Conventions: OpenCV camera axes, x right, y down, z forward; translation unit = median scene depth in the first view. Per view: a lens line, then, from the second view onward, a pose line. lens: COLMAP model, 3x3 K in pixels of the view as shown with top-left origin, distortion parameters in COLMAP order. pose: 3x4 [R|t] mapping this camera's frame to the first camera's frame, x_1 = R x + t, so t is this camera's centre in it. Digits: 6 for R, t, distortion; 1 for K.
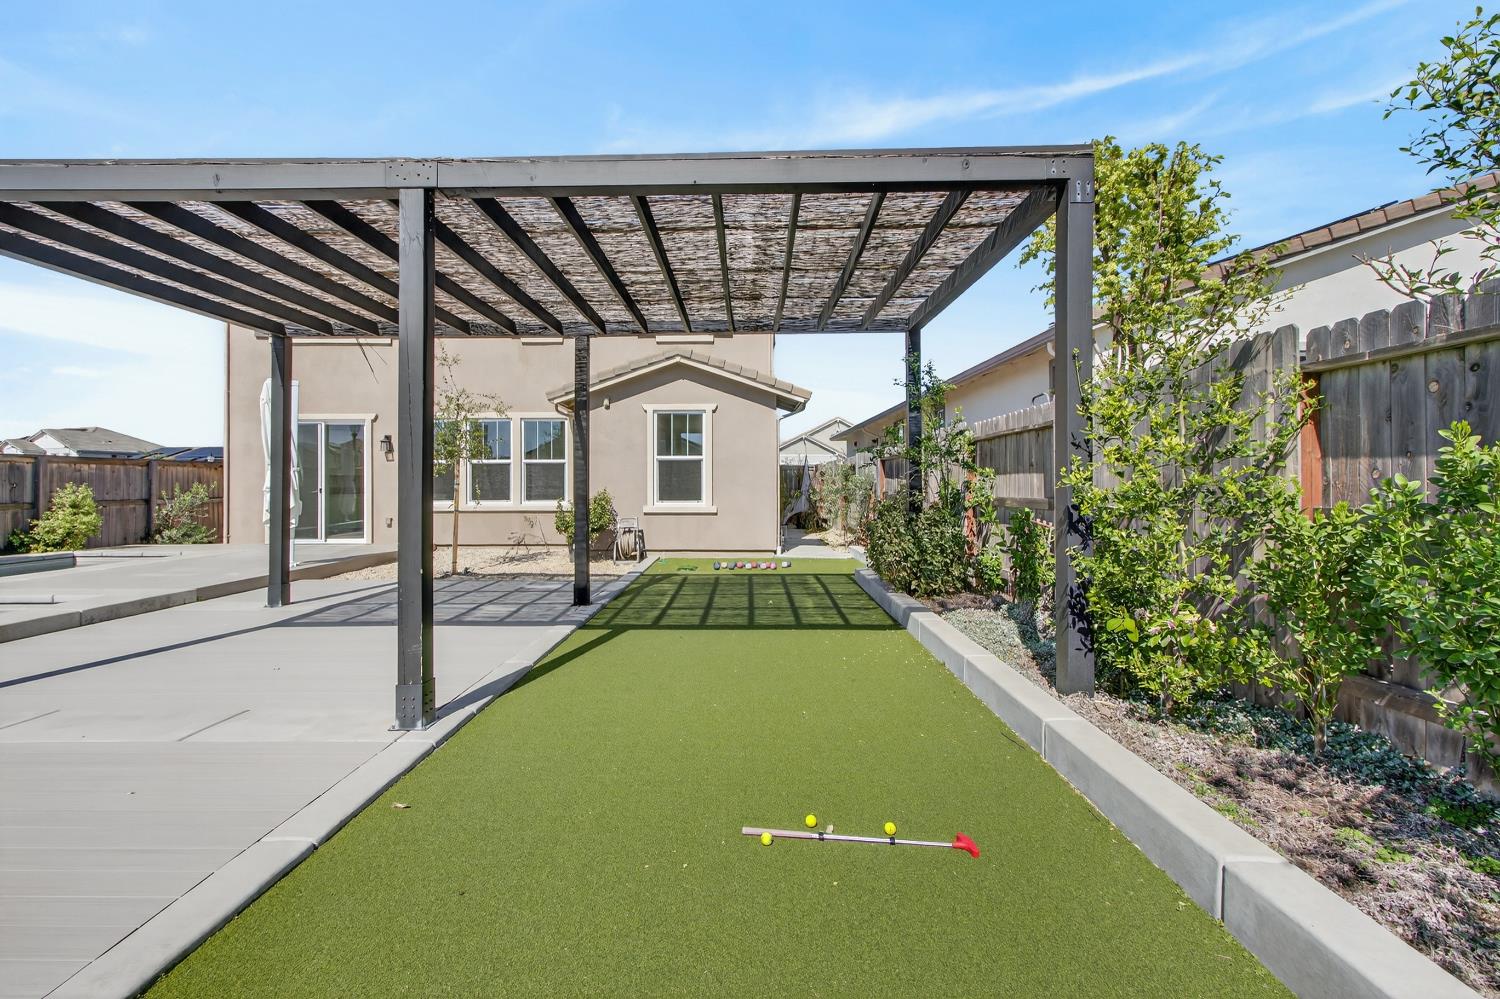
lens RADIAL K [[697.3, 0, 750.0], [0, 697.3, 499.5], [0, 0, 1]] dist [0.000701, 0.000594]
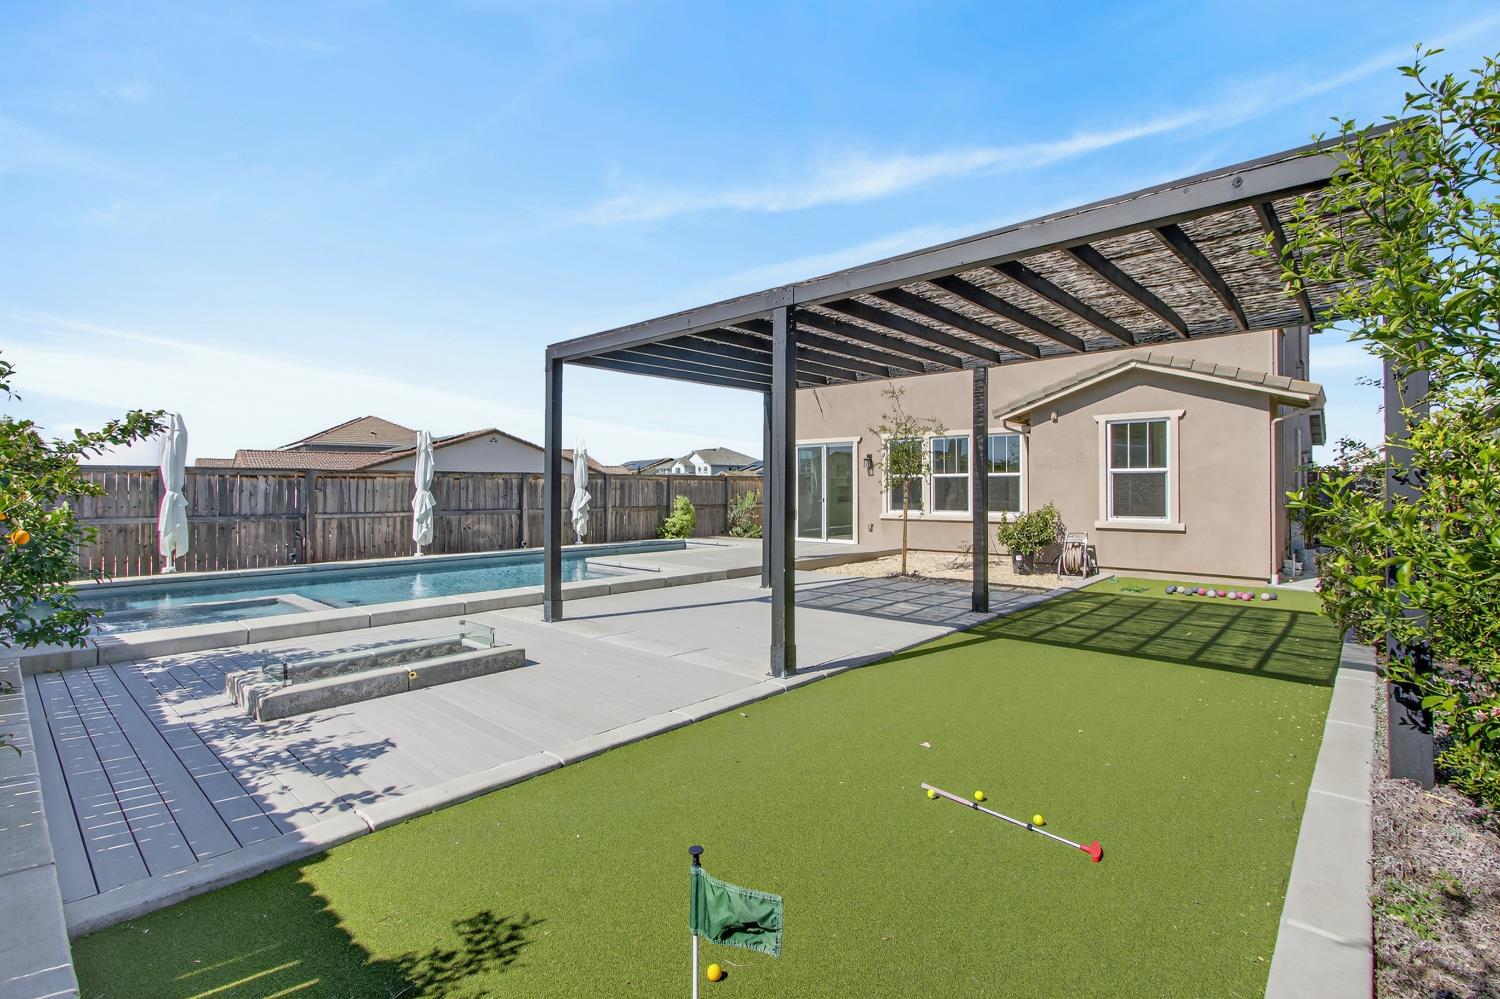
lens RADIAL K [[697.3, 0, 750.0], [0, 697.3, 499.5], [0, 0, 1]] dist [0.000701, 0.000594]
pose [[0.758857, 0.011929, -0.651148, 0.114336], [-0.018003, 0.999834, -0.002664, -0.009145], [0.651008, 0.013744, 0.758946, -0.038816]]
